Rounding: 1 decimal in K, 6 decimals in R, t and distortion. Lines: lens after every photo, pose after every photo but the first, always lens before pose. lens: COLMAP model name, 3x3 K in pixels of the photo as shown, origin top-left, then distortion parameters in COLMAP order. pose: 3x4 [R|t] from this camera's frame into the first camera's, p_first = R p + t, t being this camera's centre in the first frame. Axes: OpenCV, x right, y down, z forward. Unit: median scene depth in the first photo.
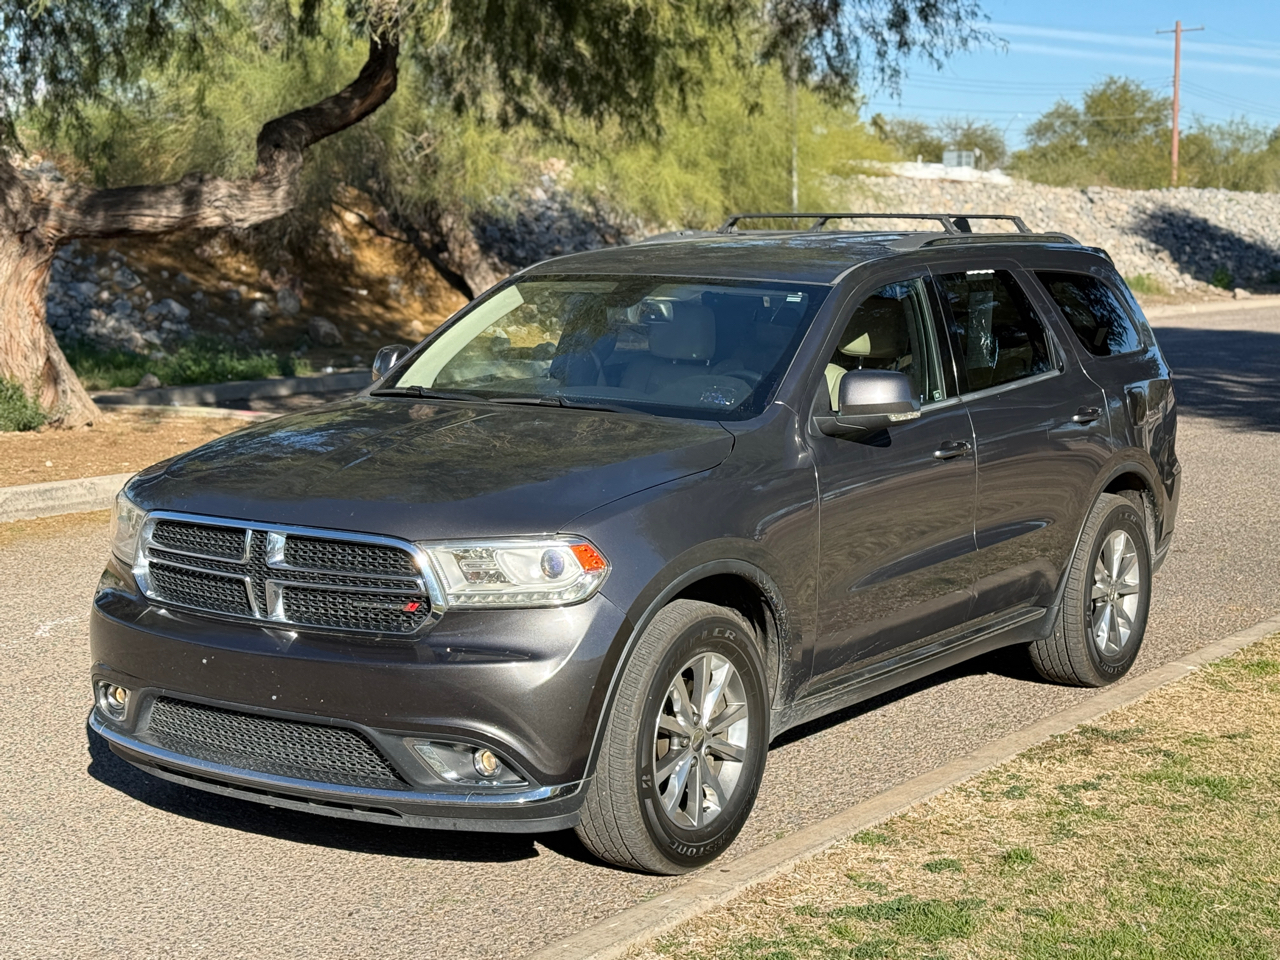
lens RADIAL K [[2707.8, 0, 640.0], [0, 2707.8, 480.0], [0, 0, 1]] dist [0.252202, -0.351896]
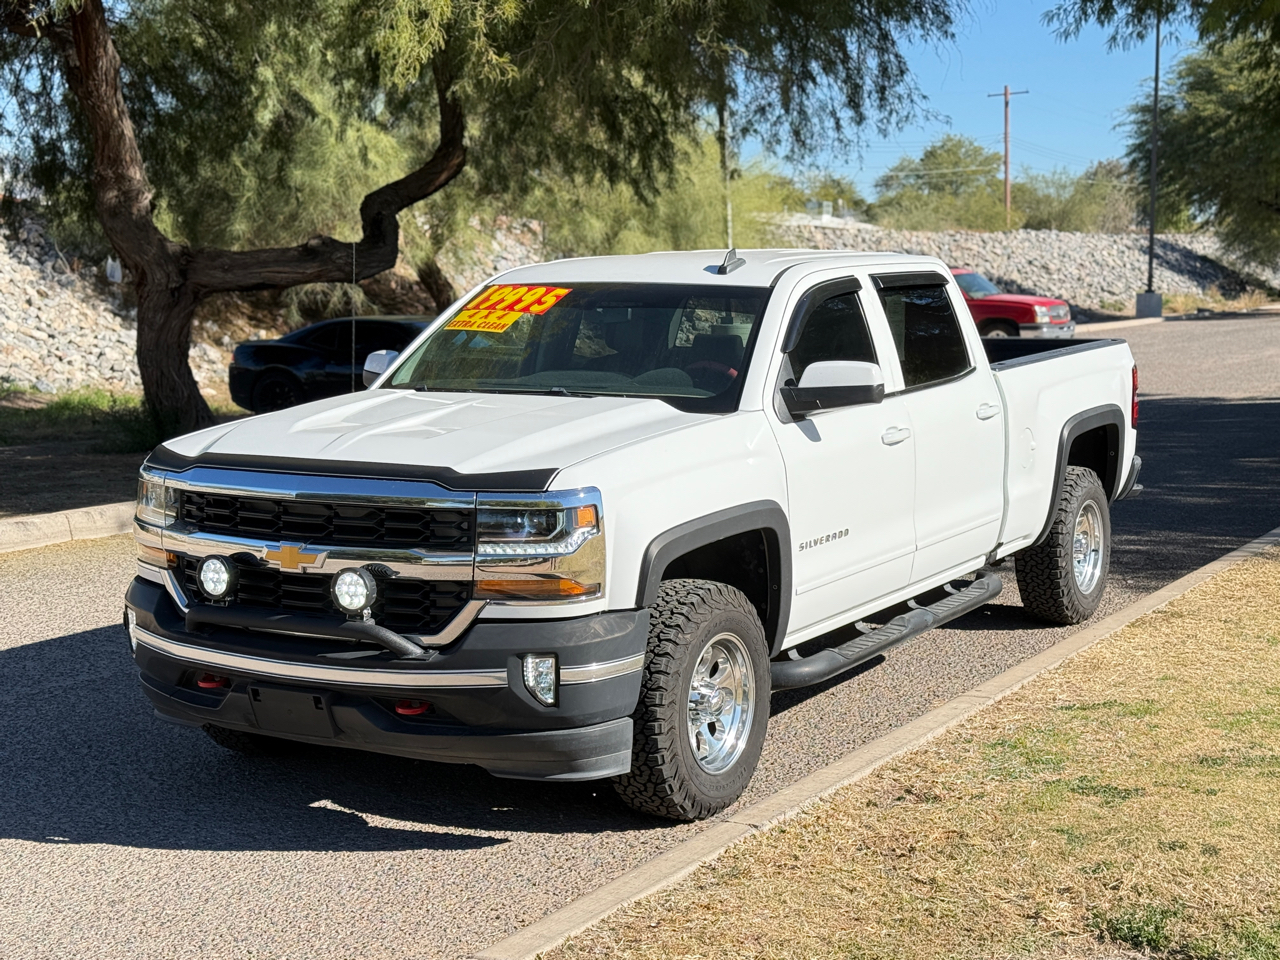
lens RADIAL K [[2582.2, 0, 640.0], [0, 2582.2, 480.0], [0, 0, 1]] dist [0.269118, -0.315400]
pose [[0.996305, -0.029327, 0.080727, -0.058976], [0.030357, 0.999472, -0.011570, 0.008035], [-0.080345, 0.013978, 0.996669, -0.093421]]
